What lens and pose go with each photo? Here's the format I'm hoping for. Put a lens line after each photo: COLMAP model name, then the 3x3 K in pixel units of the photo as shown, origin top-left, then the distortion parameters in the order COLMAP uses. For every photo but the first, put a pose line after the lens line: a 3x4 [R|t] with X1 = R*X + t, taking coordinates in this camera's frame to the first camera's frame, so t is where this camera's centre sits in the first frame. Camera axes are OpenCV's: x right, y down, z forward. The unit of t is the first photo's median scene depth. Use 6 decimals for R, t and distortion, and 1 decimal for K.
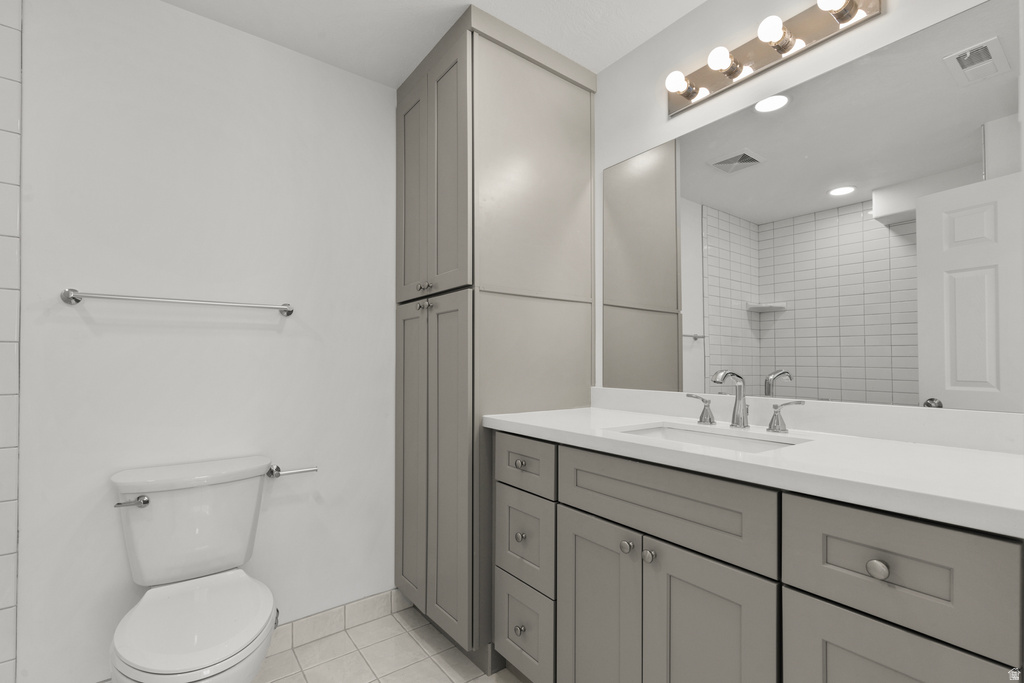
lens RADIAL K [[468.4, 0, 516.5], [0, 468.4, 350.1], [0, 0, 1]] dist [0.000210, -0.000092]
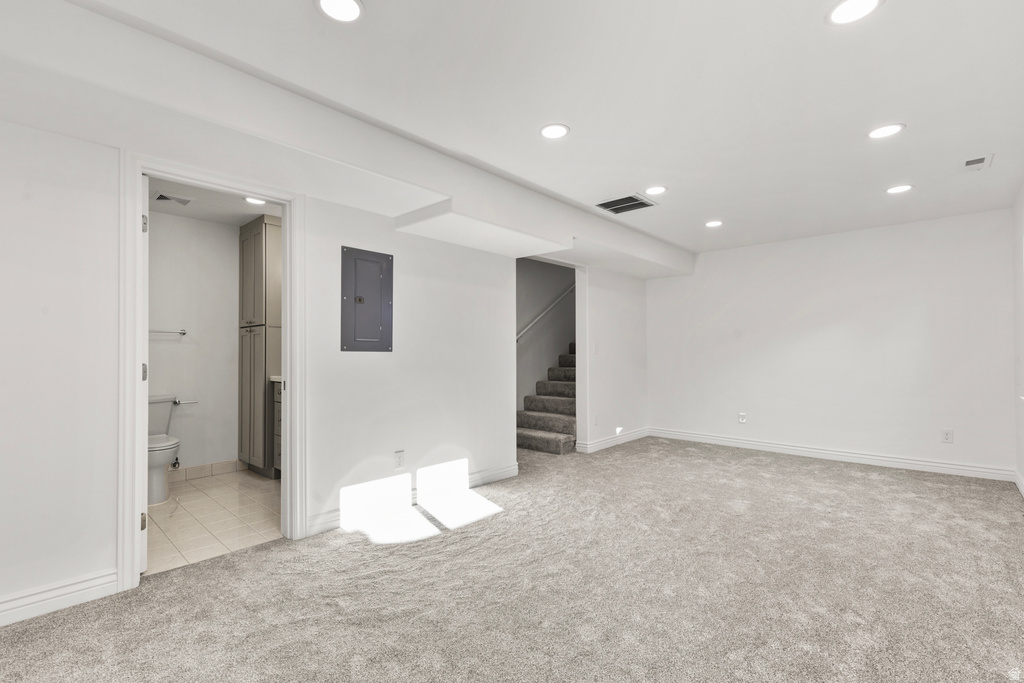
lens RADIAL K [[468.4, 0, 516.5], [0, 468.4, 350.1], [0, 0, 1]] dist [0.000210, -0.000092]
pose [[0.984363, 0.004051, 0.176106, 0.701078], [-0.006235, 0.999910, 0.011848, -0.033920], [-0.176042, -0.012761, 0.984300, -1.518597]]
